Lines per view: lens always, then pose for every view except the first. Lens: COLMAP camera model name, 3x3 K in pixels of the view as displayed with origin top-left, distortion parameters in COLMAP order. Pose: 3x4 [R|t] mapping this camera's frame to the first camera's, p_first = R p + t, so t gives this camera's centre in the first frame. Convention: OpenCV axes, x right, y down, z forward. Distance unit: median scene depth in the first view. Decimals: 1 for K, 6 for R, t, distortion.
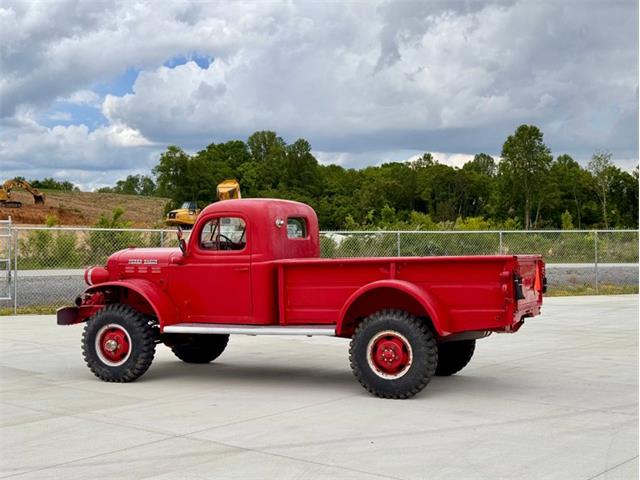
lens RADIAL K [[891.1, 0, 317.4], [0, 891.1, 242.2], [0, 0, 1]] dist [0.146965, -0.093584]
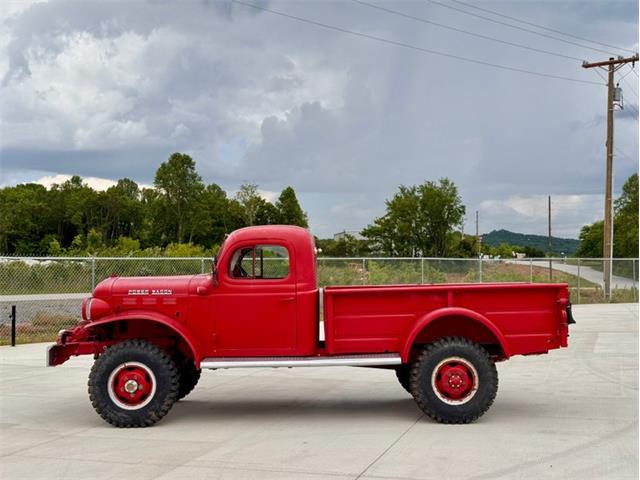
lens RADIAL K [[899.6, 0, 320.6], [0, 899.6, 210.0], [0, 0, 1]] dist [0.115579, -0.038643]
pose [[0.915085, 0.027164, 0.402344, -0.091525], [-0.001272, 0.997918, -0.064482, -0.000581], [-0.403258, 0.058495, 0.913215, 0.018263]]
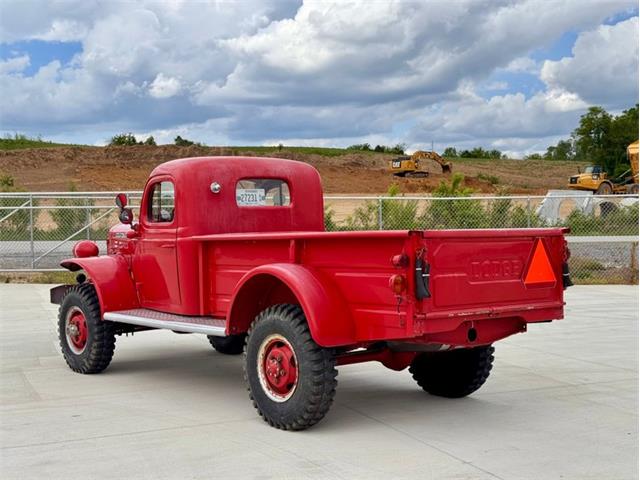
lens RADIAL K [[891.1, 0, 317.4], [0, 891.1, 242.2], [0, 0, 1]] dist [0.146965, -0.093584]
pose [[0.889356, 0.007701, -0.457151, 0.082186], [0.008970, 0.999372, 0.034286, 0.000096], [0.457128, -0.034593, 0.888728, 0.071305]]
